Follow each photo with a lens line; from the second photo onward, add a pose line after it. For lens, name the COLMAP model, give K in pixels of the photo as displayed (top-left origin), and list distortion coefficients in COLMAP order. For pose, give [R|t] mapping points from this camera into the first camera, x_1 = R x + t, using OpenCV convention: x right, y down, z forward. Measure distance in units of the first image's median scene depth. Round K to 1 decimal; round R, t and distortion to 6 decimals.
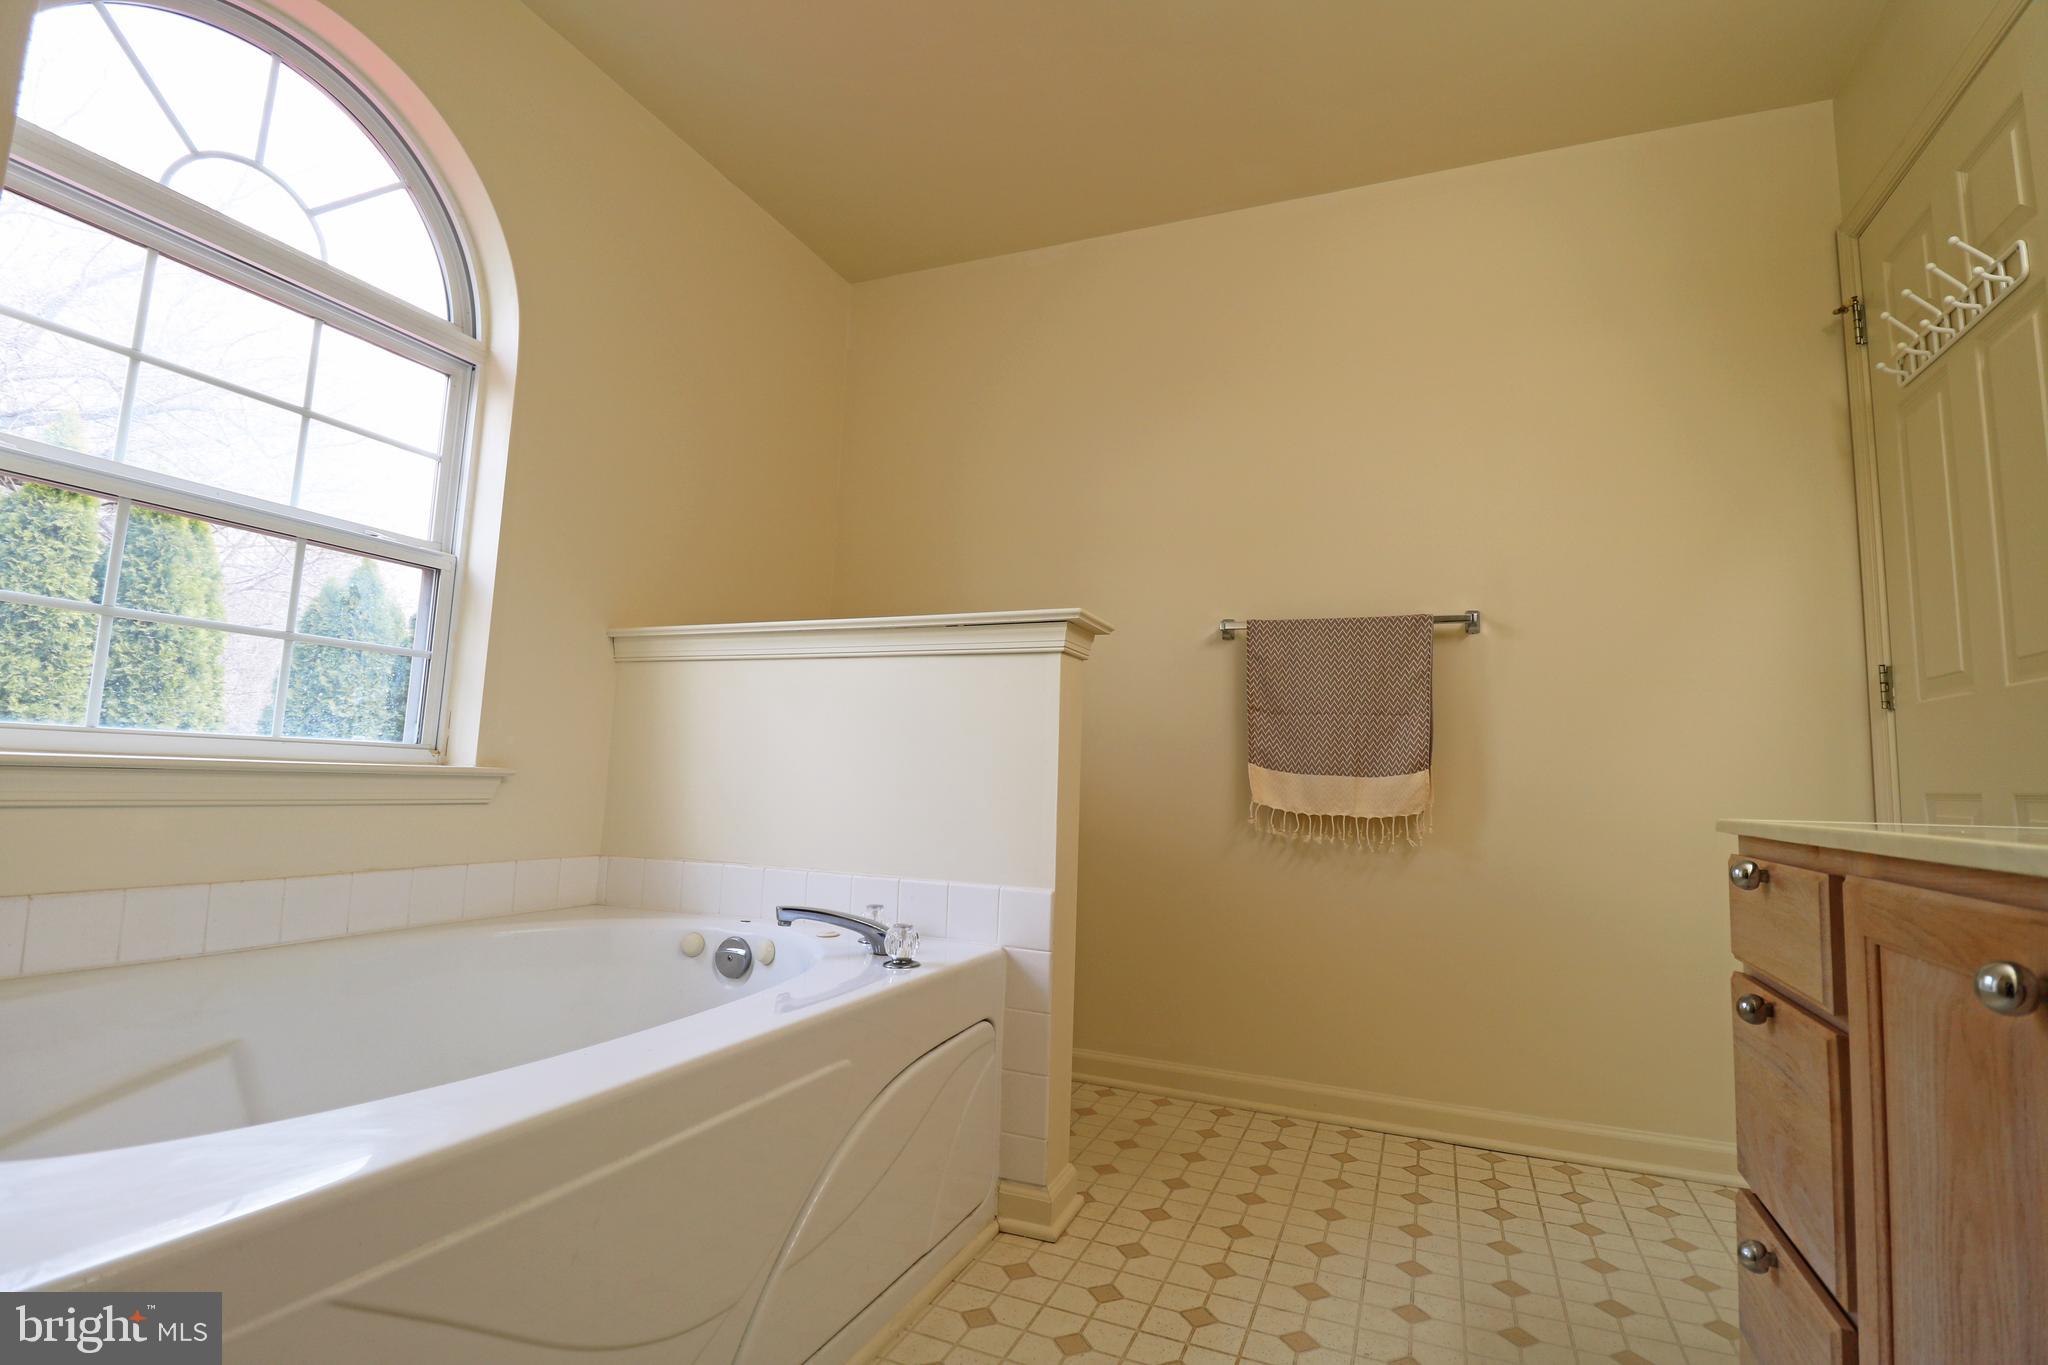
lens RADIAL K [[951.3, 0, 1035.2], [0, 951.3, 675.6], [0, 0, 1]] dist [0.001353, -0.015990]
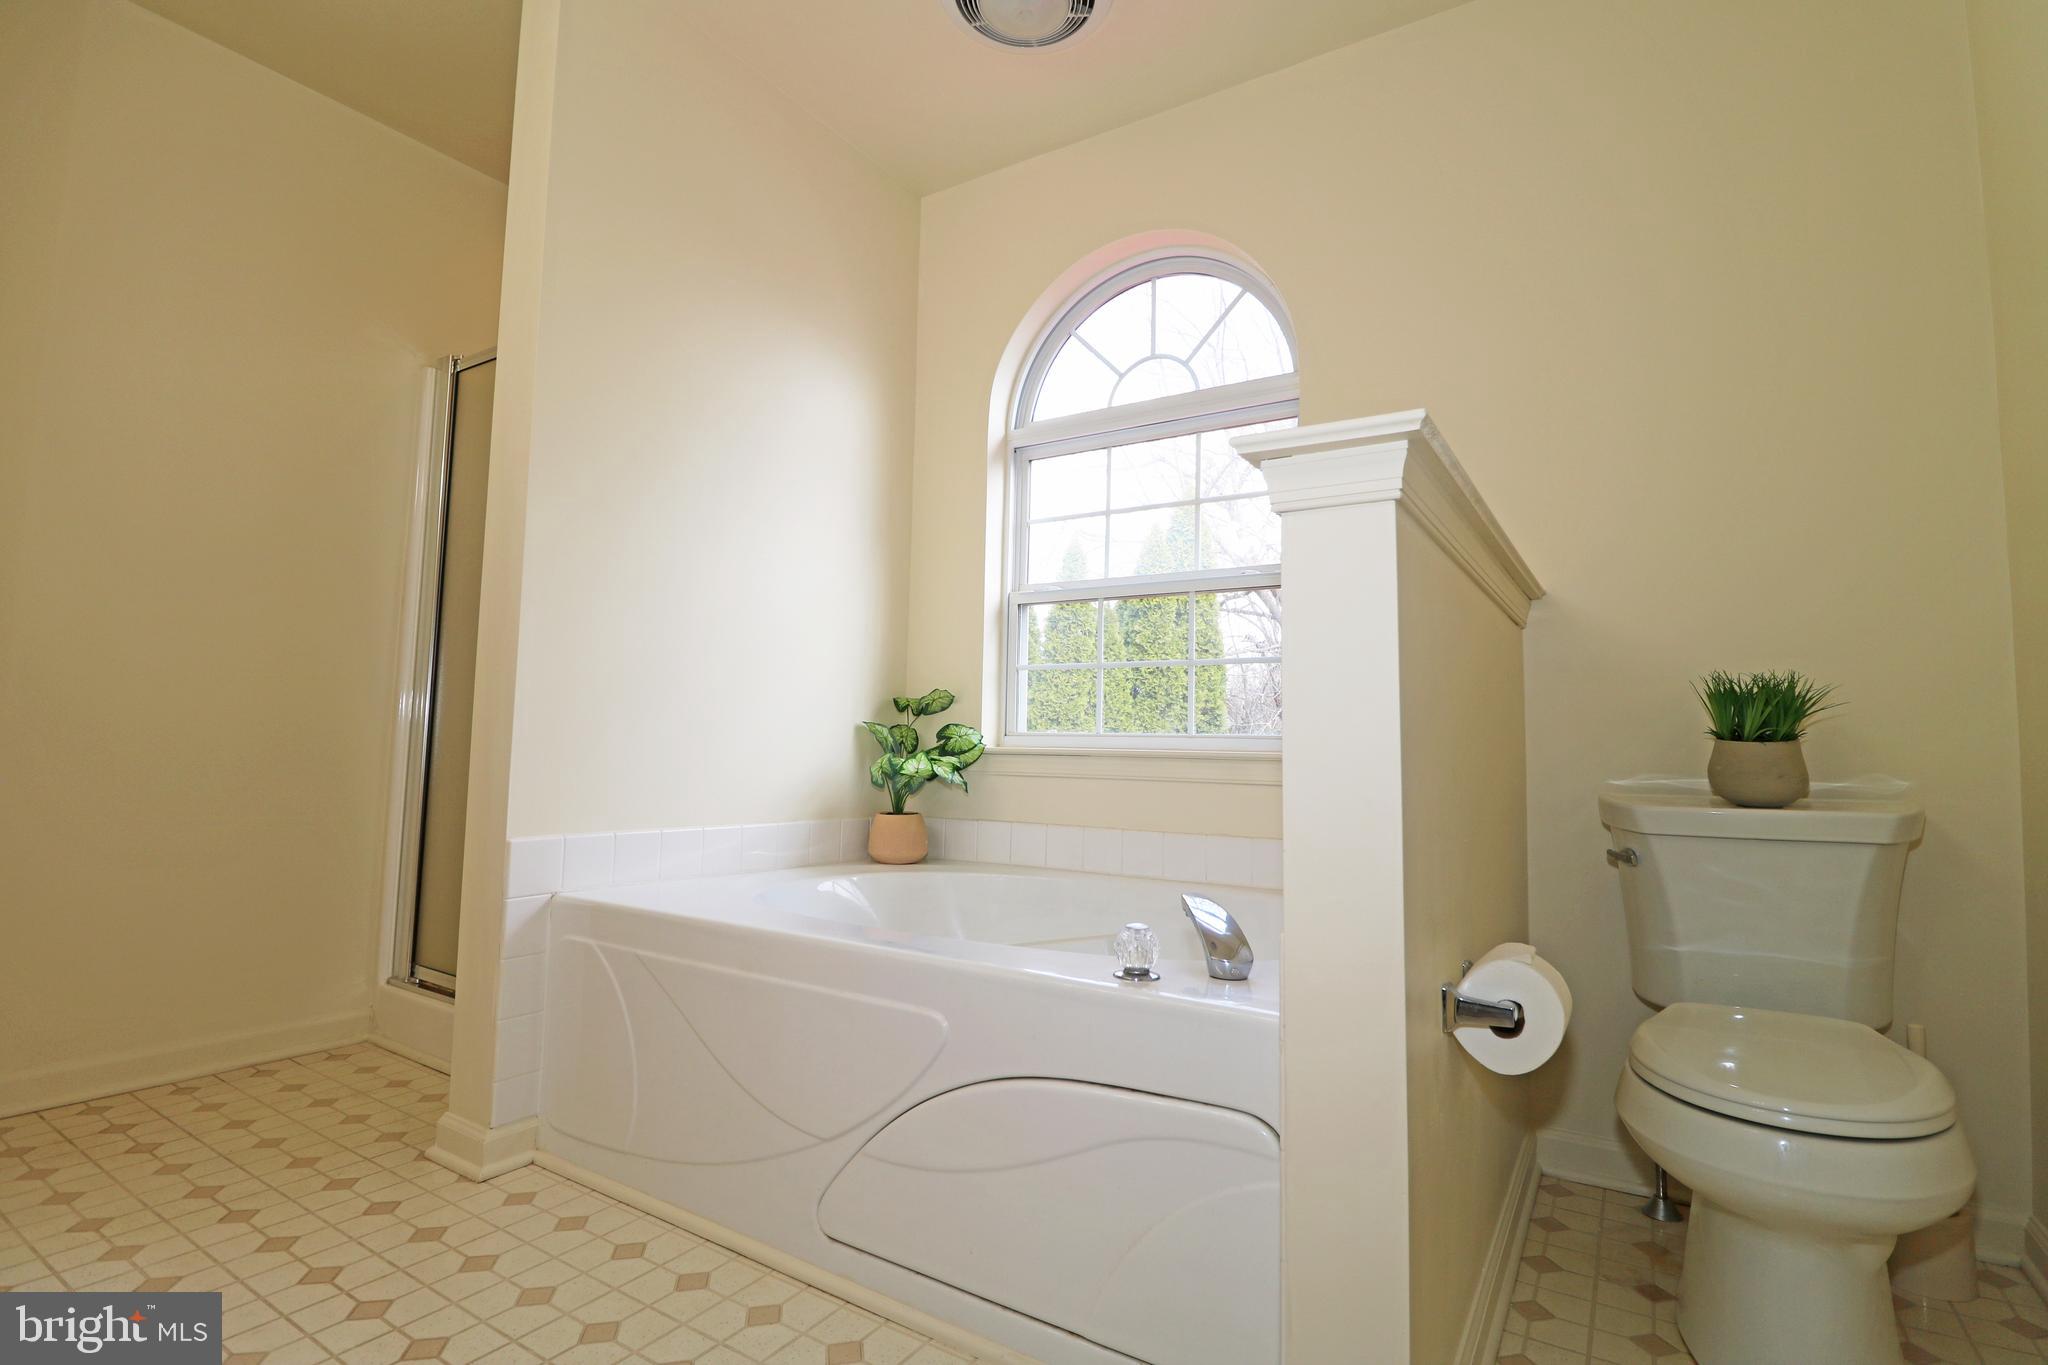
lens RADIAL K [[951.3, 0, 1035.2], [0, 951.3, 675.6], [0, 0, 1]] dist [0.001353, -0.015990]
pose [[-0.167623, -0.102860, -0.980470, 0.653626], [0.095108, 0.988216, -0.119933, 0.129381], [0.981253, -0.113354, -0.155865, 0.994626]]
